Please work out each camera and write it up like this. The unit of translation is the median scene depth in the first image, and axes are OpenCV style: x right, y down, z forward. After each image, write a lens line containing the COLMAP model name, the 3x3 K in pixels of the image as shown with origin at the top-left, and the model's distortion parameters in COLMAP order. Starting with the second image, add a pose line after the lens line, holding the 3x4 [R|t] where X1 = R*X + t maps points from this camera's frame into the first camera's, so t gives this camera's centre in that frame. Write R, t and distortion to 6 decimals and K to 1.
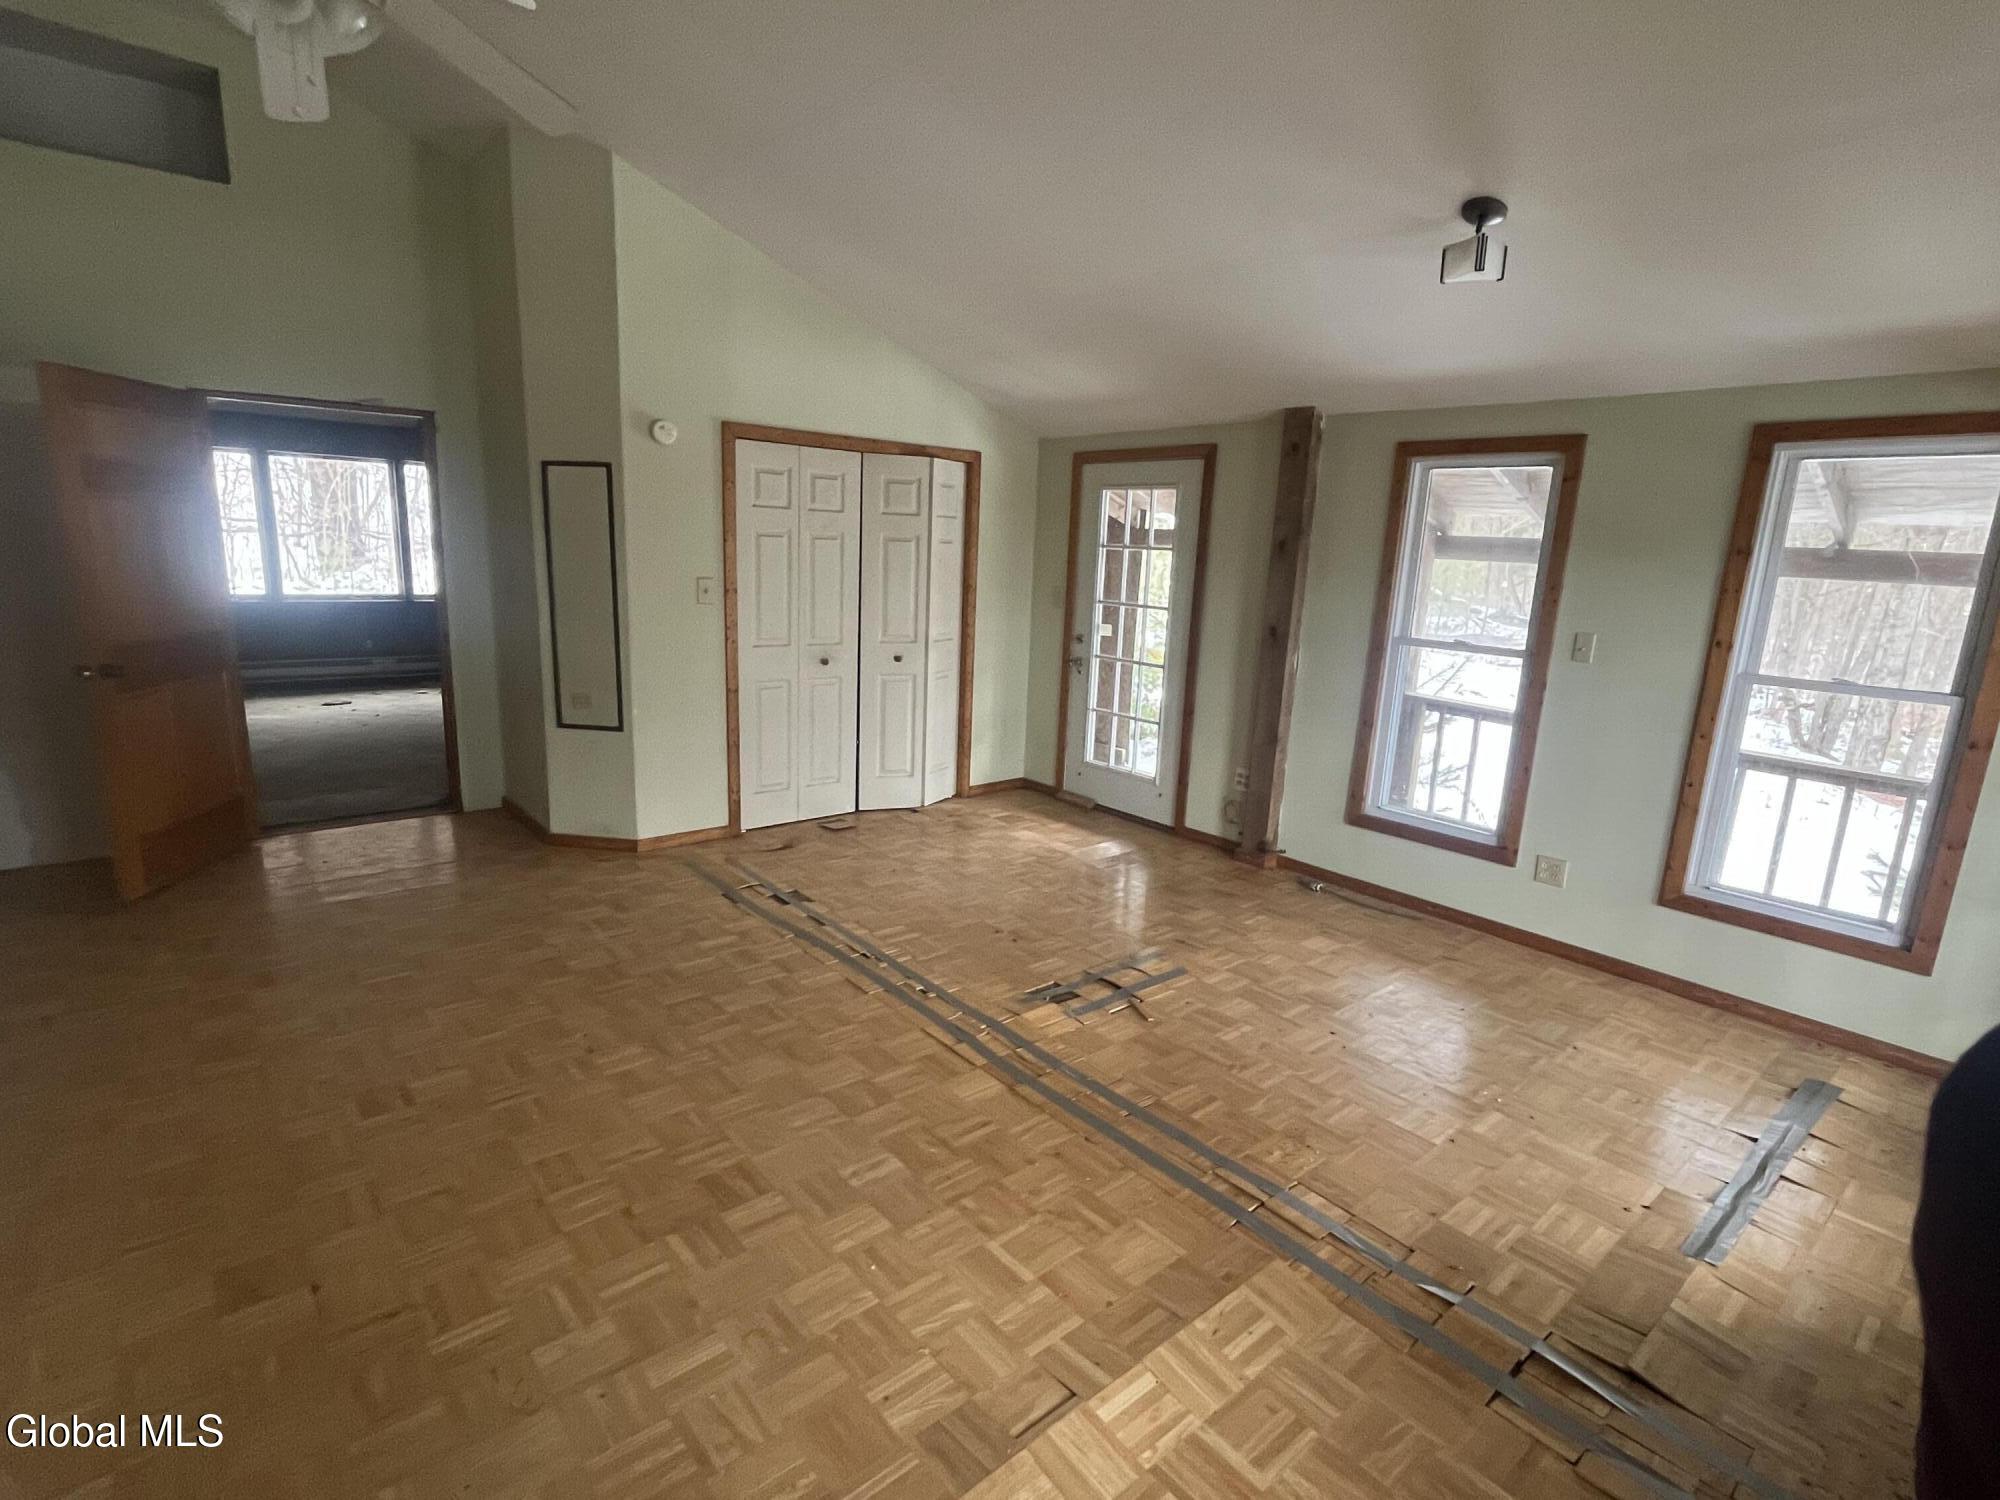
lens RADIAL K [[984.4, 0, 998.6], [0, 984.4, 754.7], [0, 0, 1]] dist [-0.002524, -0.001066]
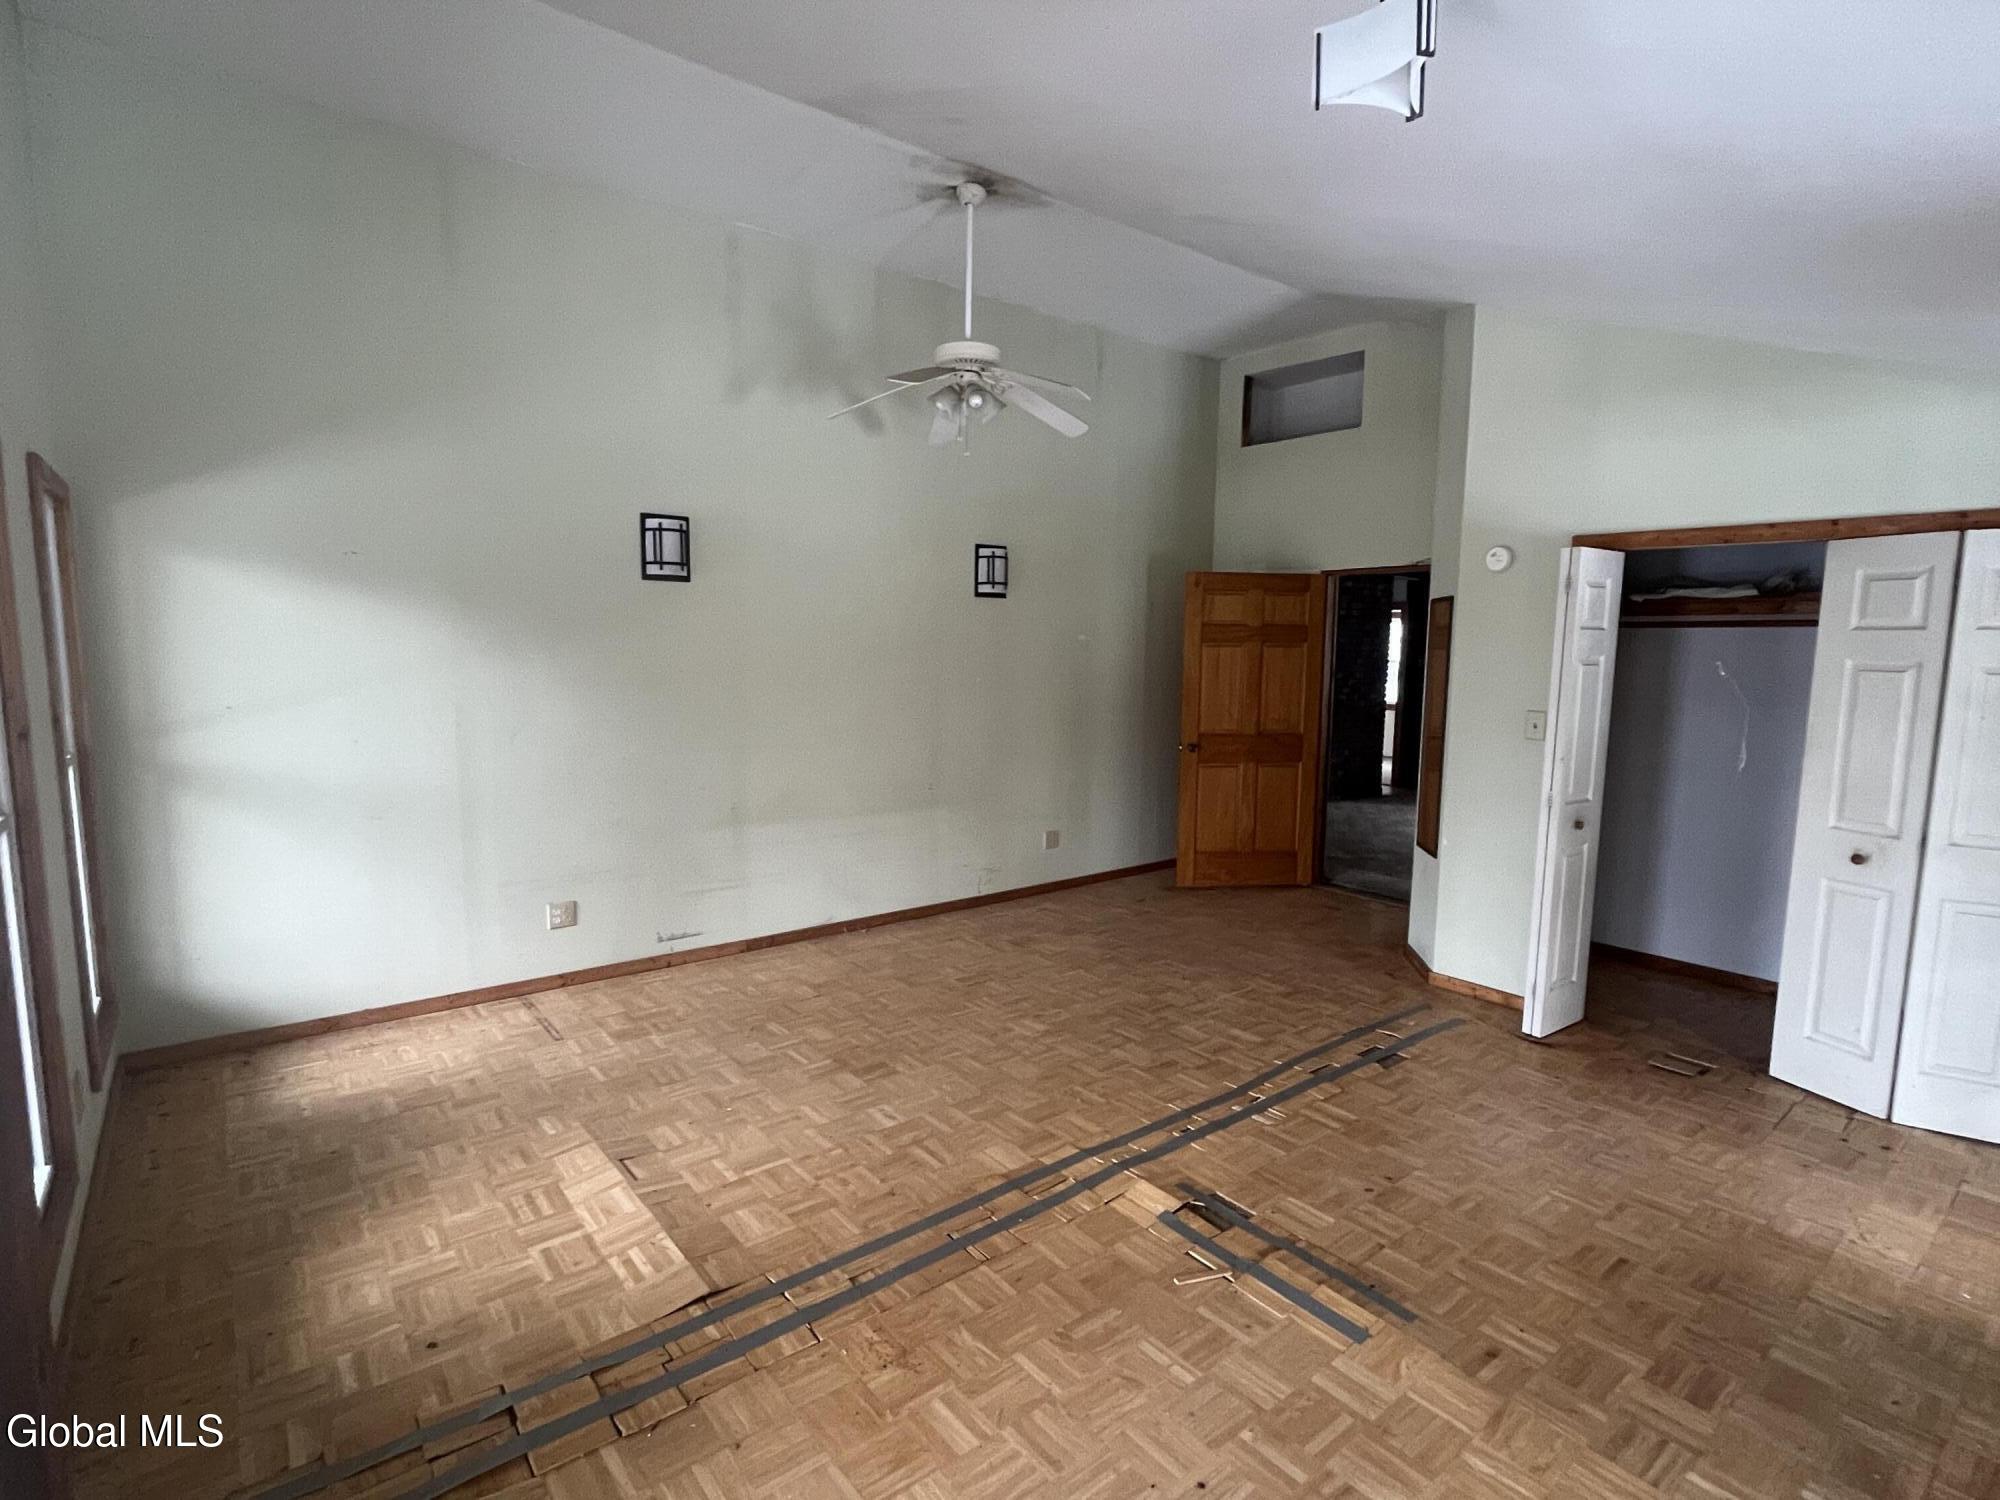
lens RADIAL K [[984.4, 0, 998.9], [0, 984.4, 753.4], [0, 0, 1]] dist [-0.002524, -0.001066]
pose [[-0.026247, 0.071650, -0.997084, 0.603298], [-0.227636, 0.970795, 0.075753, -0.099842], [0.973393, 0.228960, -0.009171, 0.543505]]
